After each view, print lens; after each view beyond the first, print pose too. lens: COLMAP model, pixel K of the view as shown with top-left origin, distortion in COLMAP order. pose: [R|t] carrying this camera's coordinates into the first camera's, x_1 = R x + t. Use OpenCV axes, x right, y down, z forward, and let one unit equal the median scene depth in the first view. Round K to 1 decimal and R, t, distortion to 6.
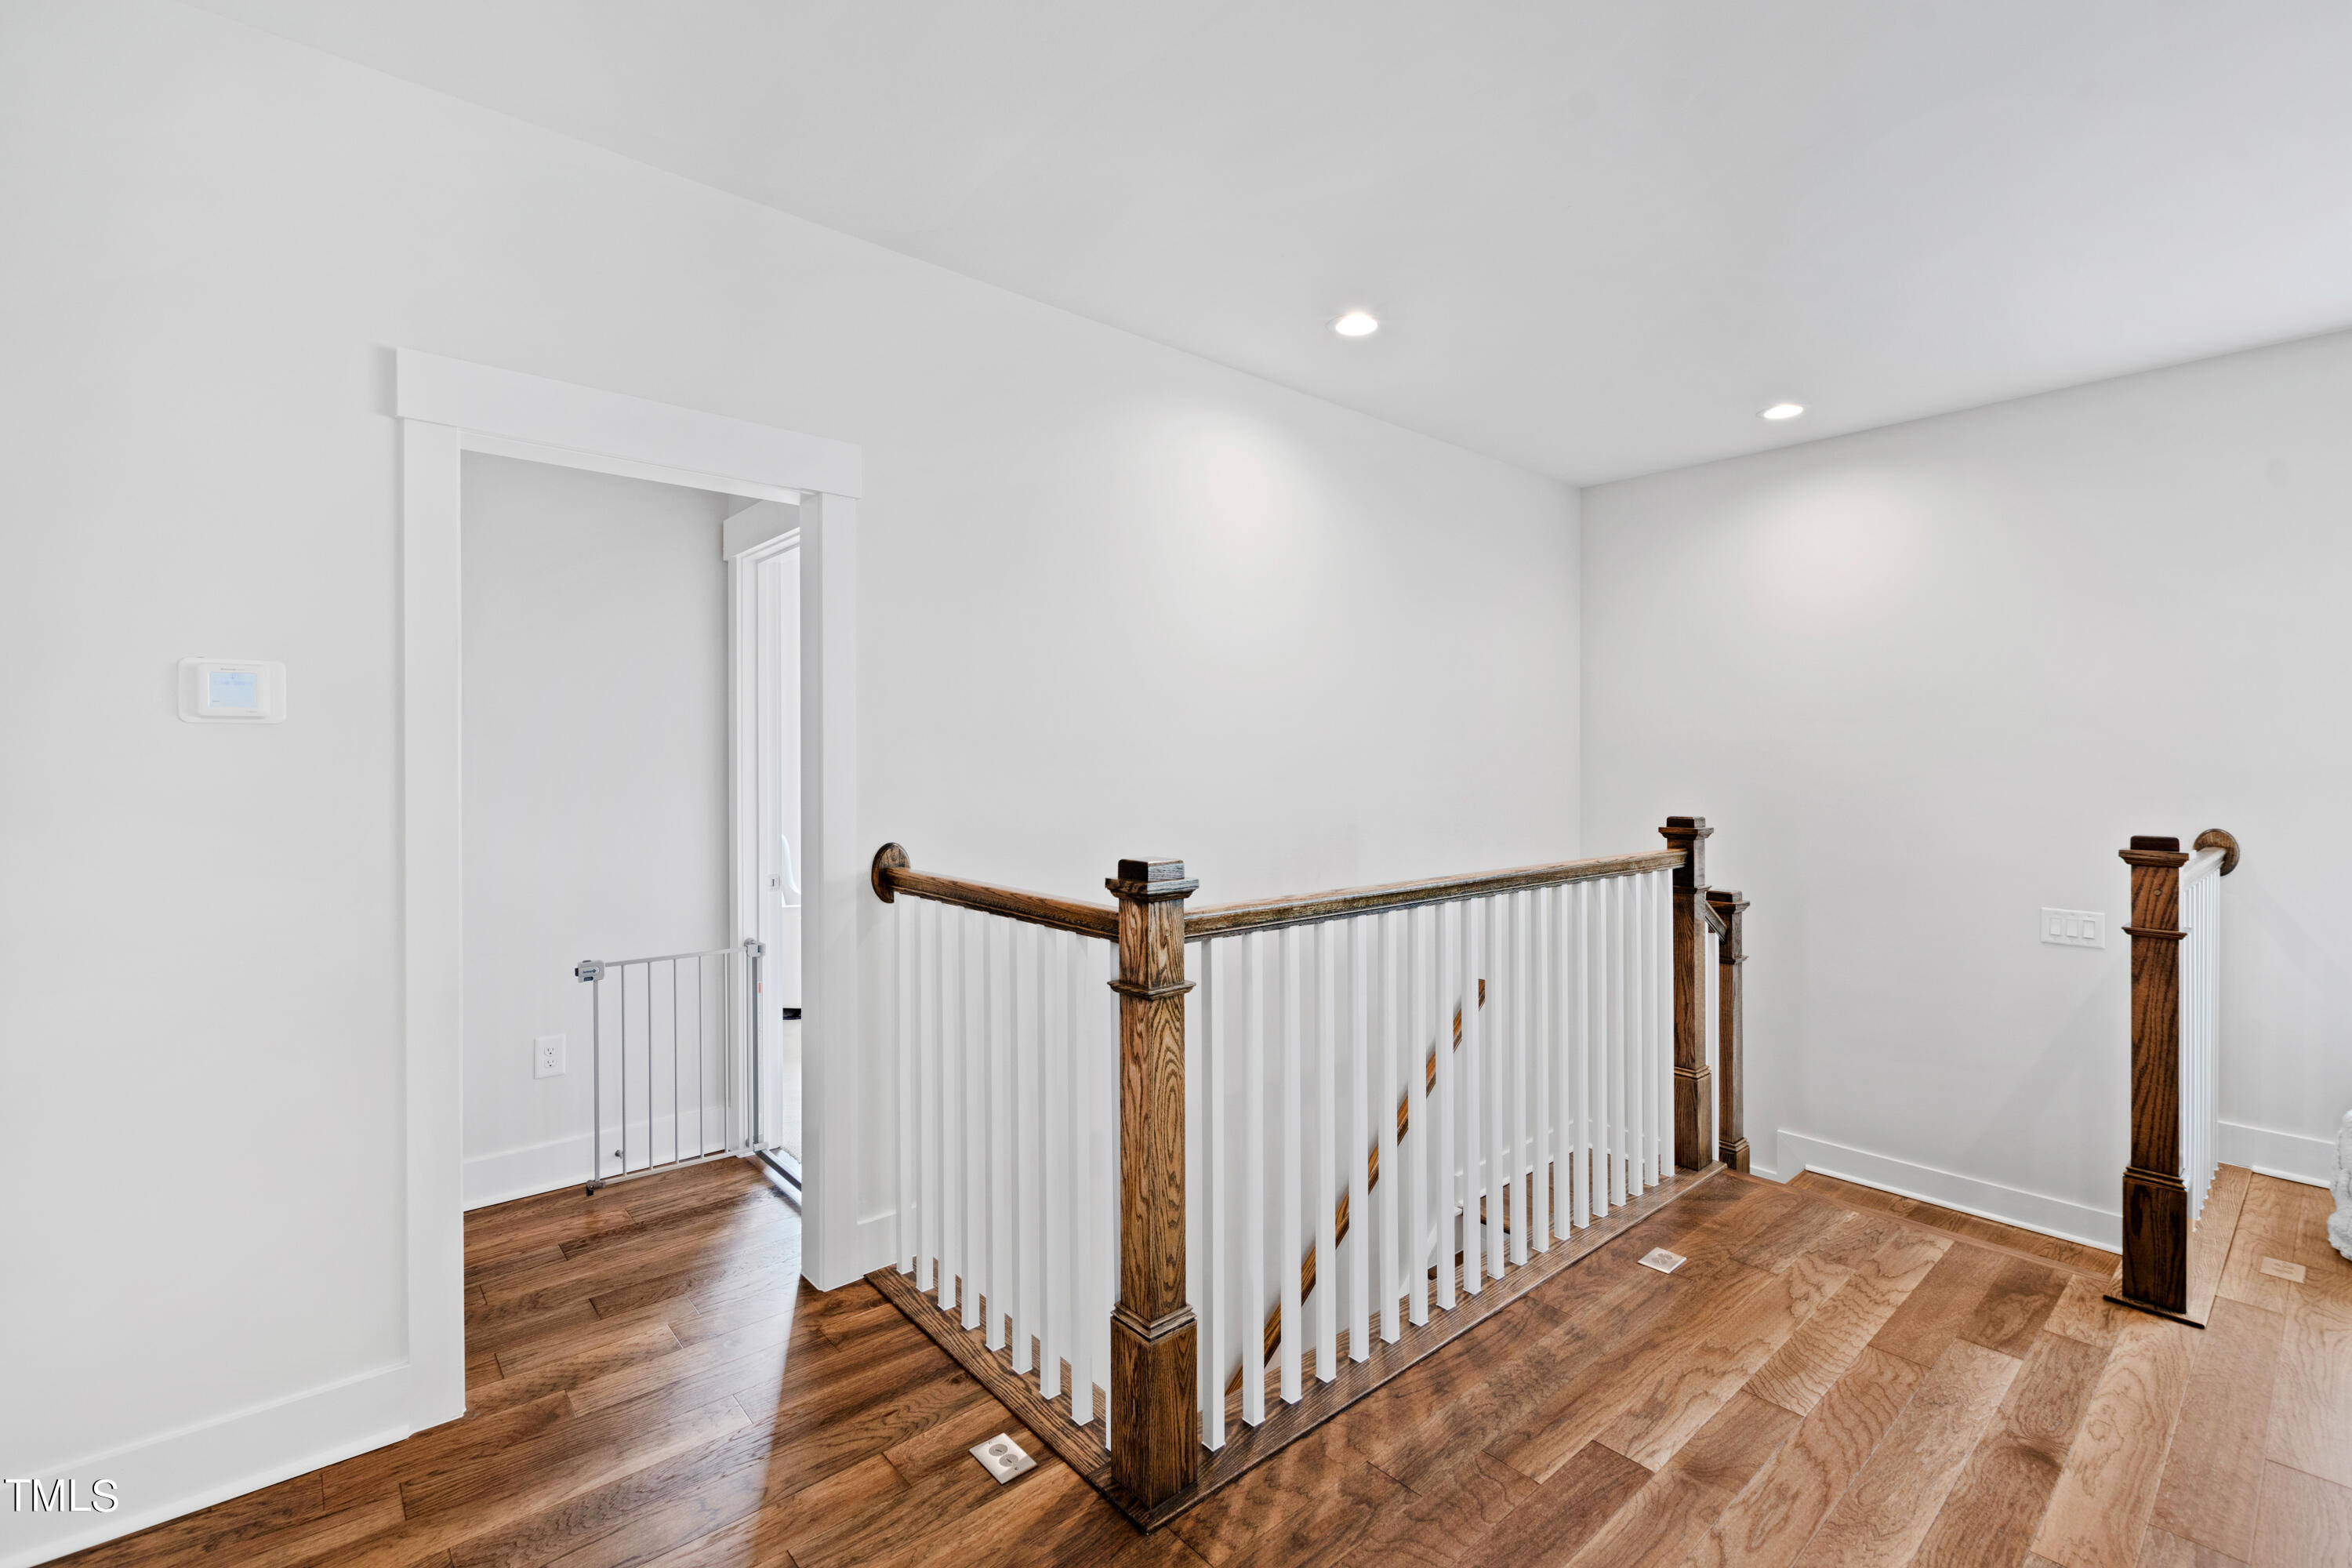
lens RADIAL K [[1016.8, 0, 1169.8], [0, 1016.8, 775.1], [0, 0, 1]] dist [0.003313, -0.000040]
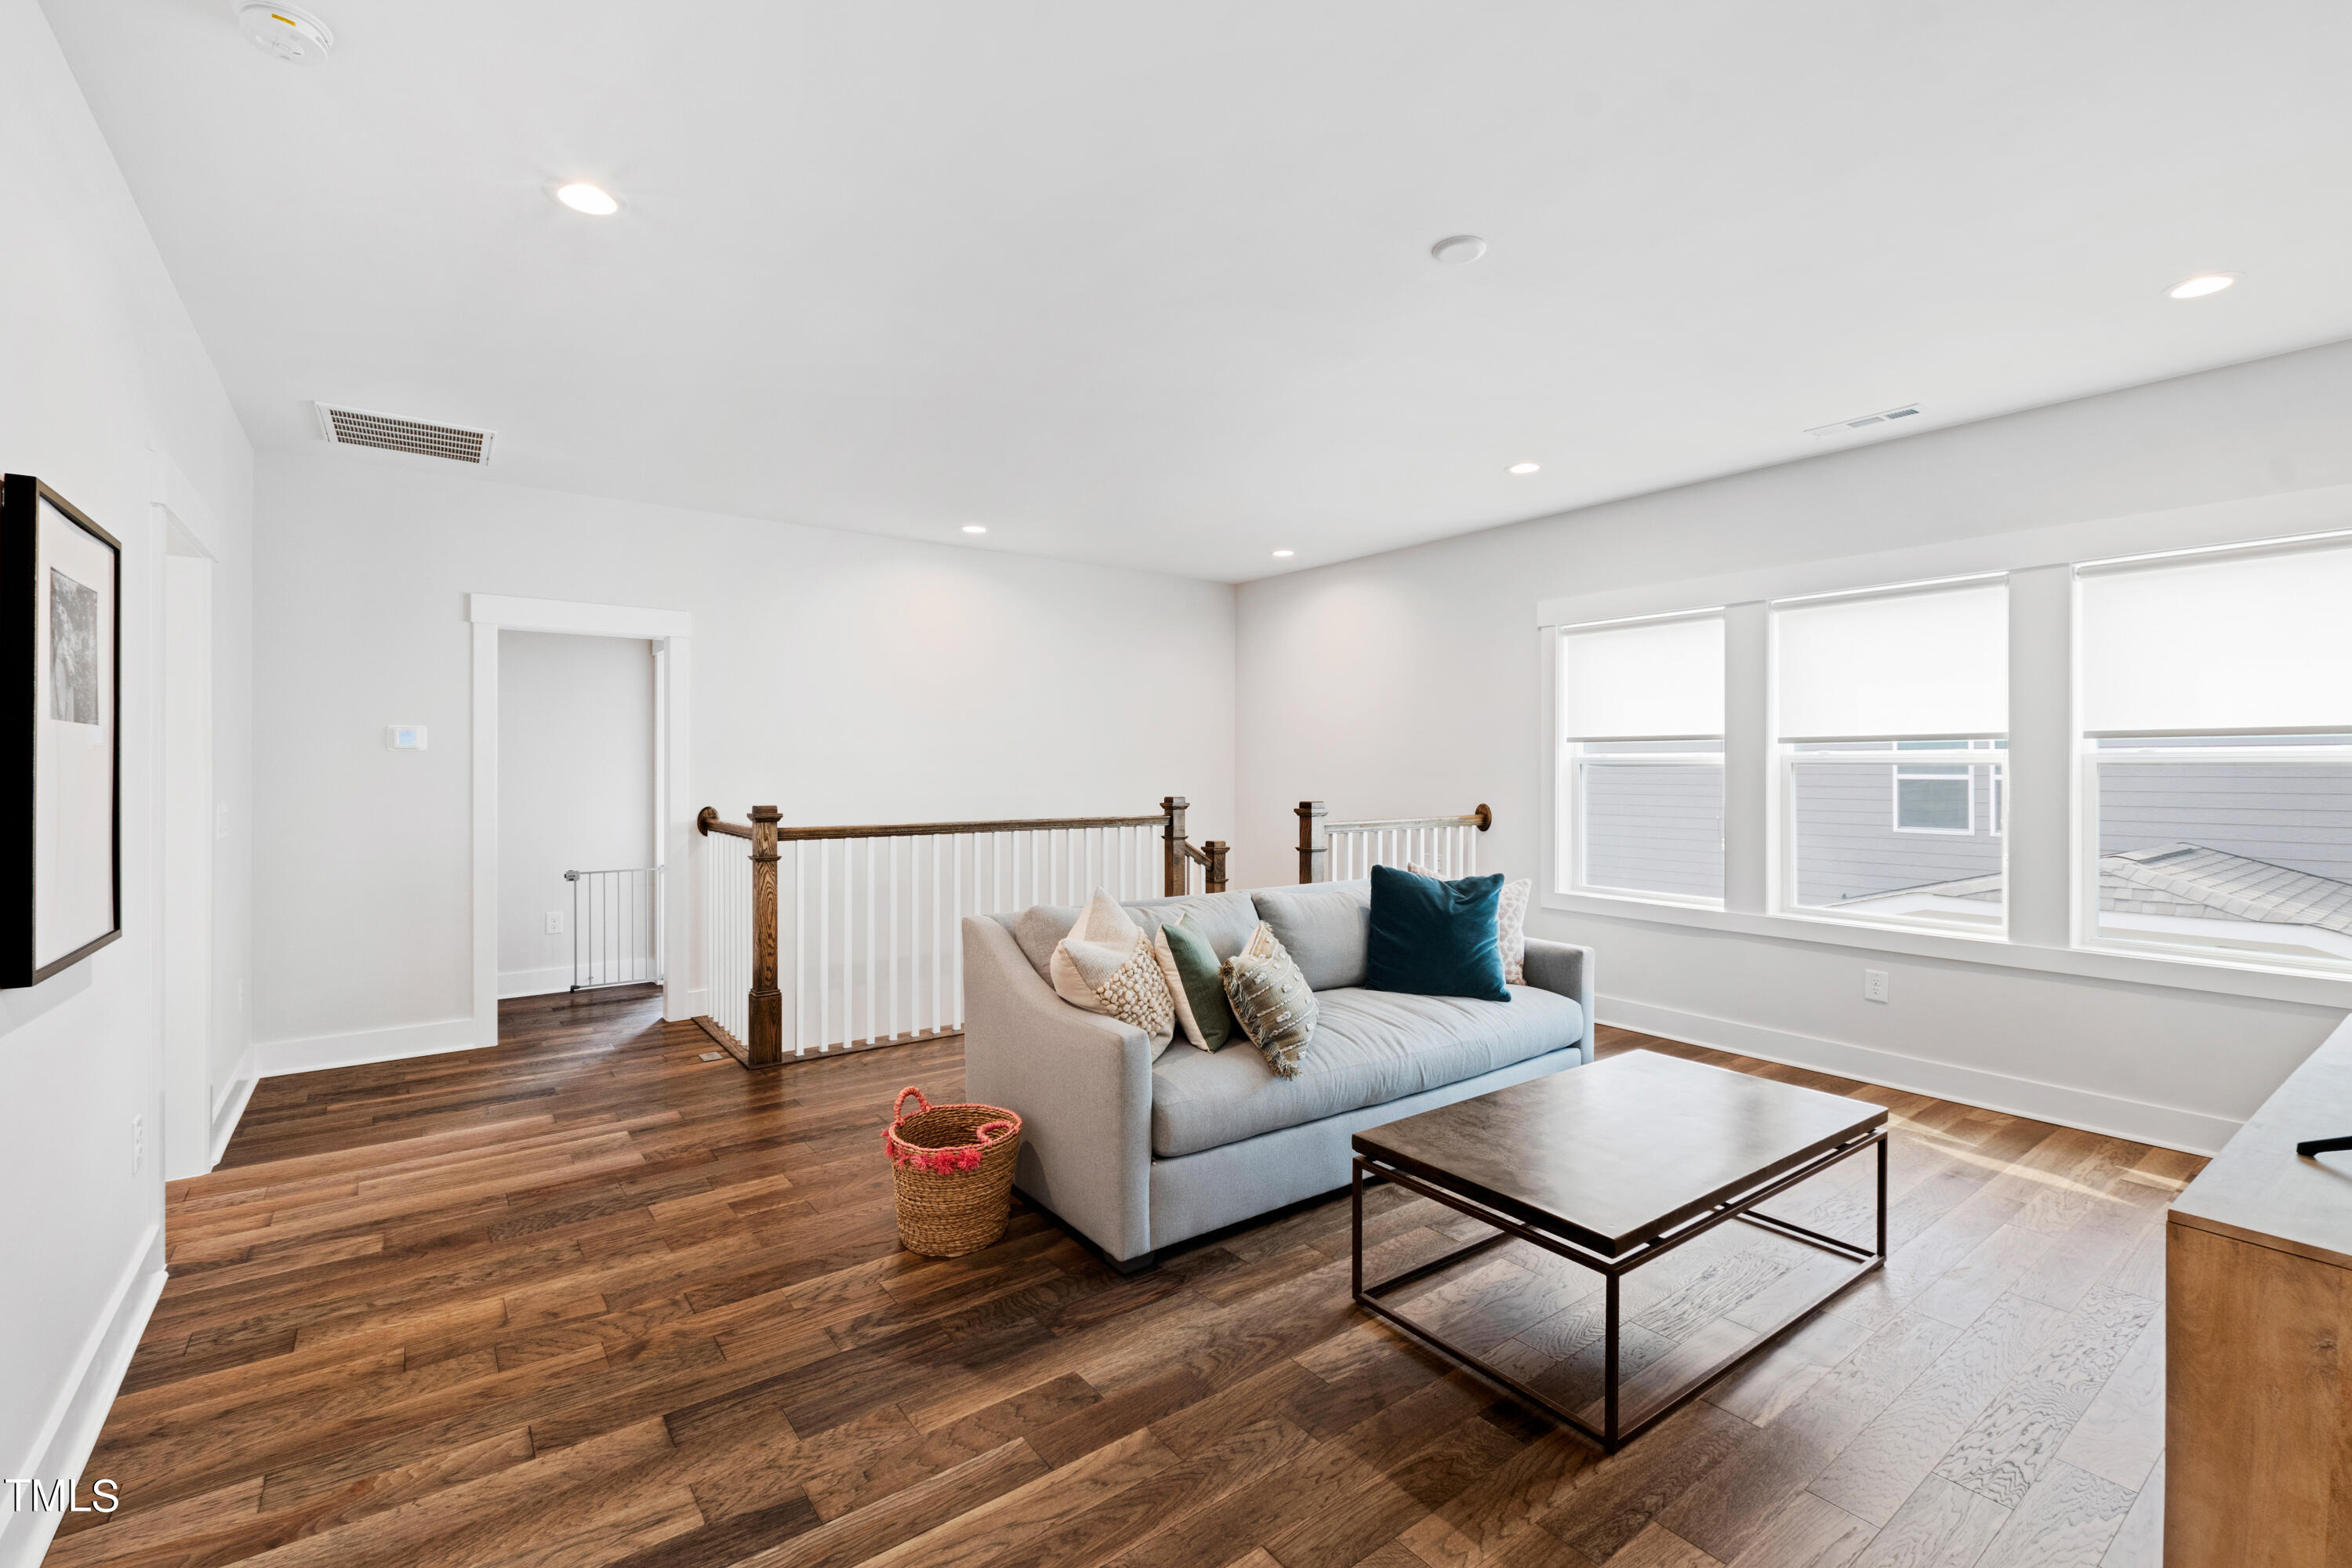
lens RADIAL K [[1016.8, 0, 1181.6], [0, 1016.8, 771.2], [0, 0, 1]] dist [0.003313, -0.000040]
pose [[0.998426, -0.000906, -0.056074, 1.001256], [0.000527, 0.999977, -0.006769, 0.014662], [0.056079, 0.006729, 0.998404, -1.241497]]
